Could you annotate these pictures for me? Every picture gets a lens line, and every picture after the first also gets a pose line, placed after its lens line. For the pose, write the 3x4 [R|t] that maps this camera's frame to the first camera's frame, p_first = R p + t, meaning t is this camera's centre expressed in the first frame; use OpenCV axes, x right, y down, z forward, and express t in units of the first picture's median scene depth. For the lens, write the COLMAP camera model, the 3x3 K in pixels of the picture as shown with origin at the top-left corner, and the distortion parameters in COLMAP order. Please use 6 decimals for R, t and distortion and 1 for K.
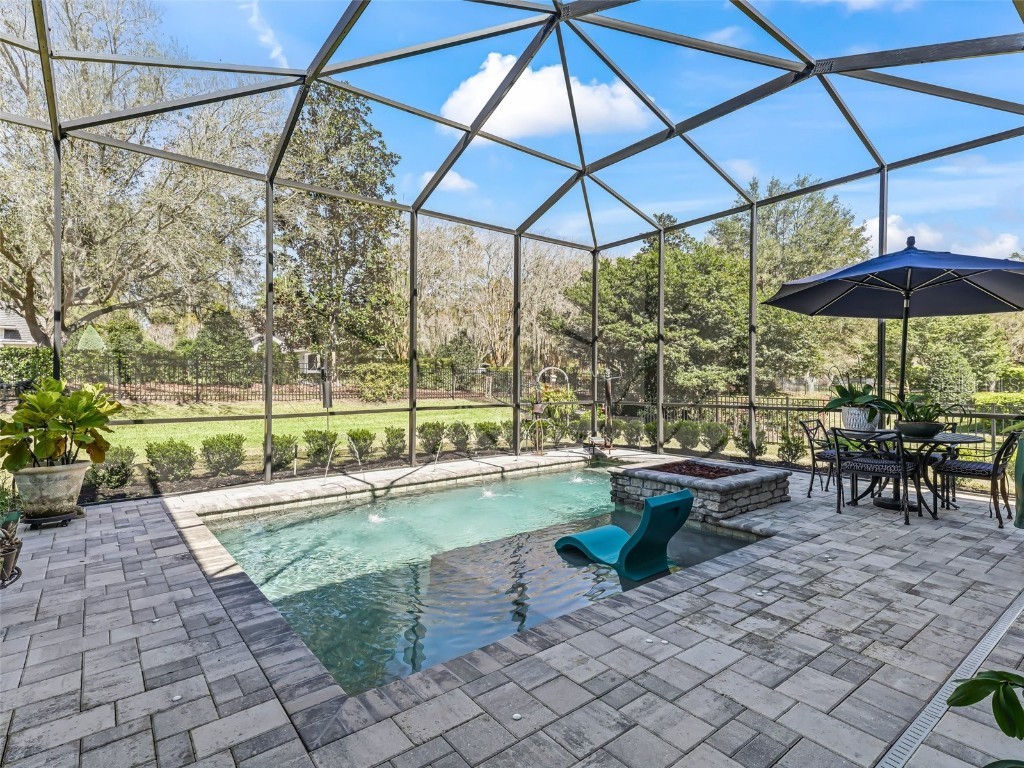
lens RADIAL K [[525.4, 0, 510.0], [0, 525.4, 382.3], [0, 0, 1]] dist [0.021904, -0.000130]
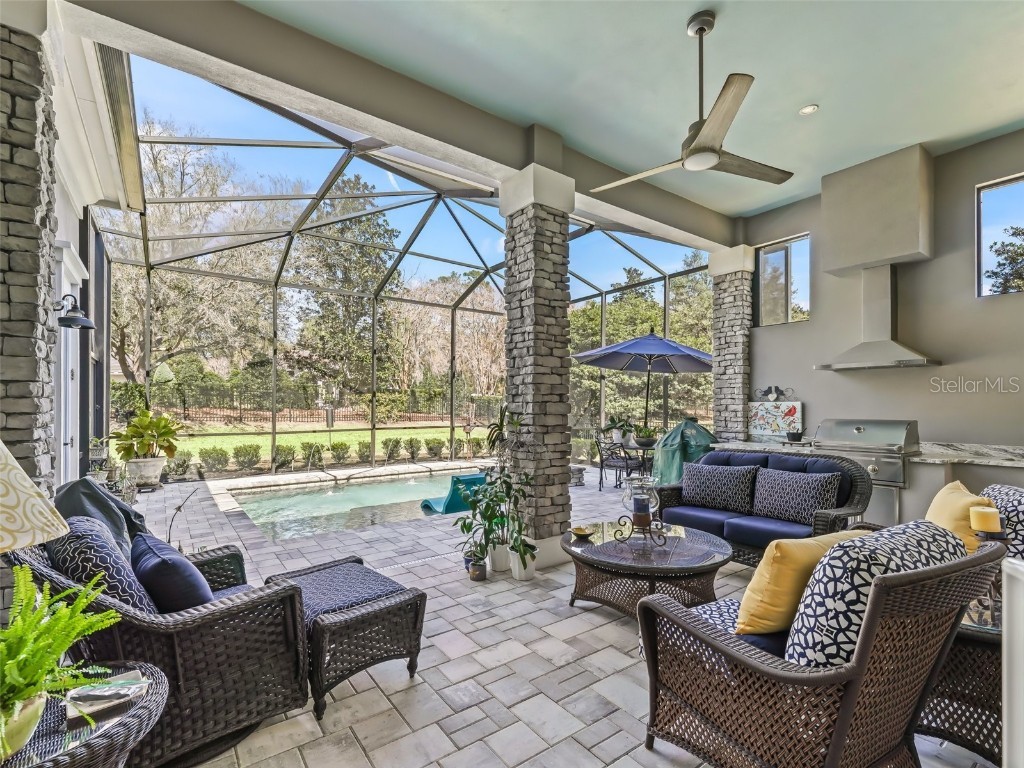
lens RADIAL K [[469.7, 0, 513.0], [0, 469.7, 406.1], [0, 0, 1]] dist [0.000530, -0.000186]
pose [[0.999689, 0.006498, -0.024061, 0.286081], [-0.006526, 0.999978, -0.001108, -0.017507], [0.024053, 0.001265, 0.999710, -0.381699]]
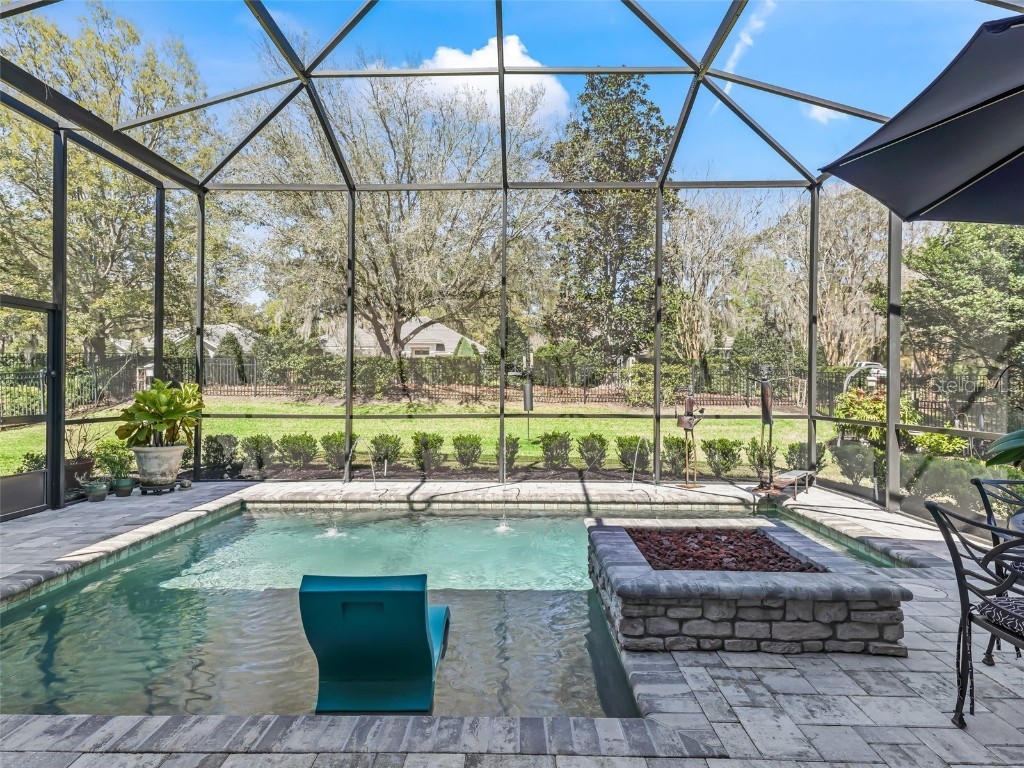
lens RADIAL K [[549.1, 0, 512.0], [0, 549.1, 384.0], [0, 0, 1]] dist [0.004897, 0.000786]
pose [[0.777967, 0.004628, -0.628288, 0.465847], [-0.006330, 0.999980, -0.000472, -0.000874], [0.628273, 0.004344, 0.777981, 0.362634]]
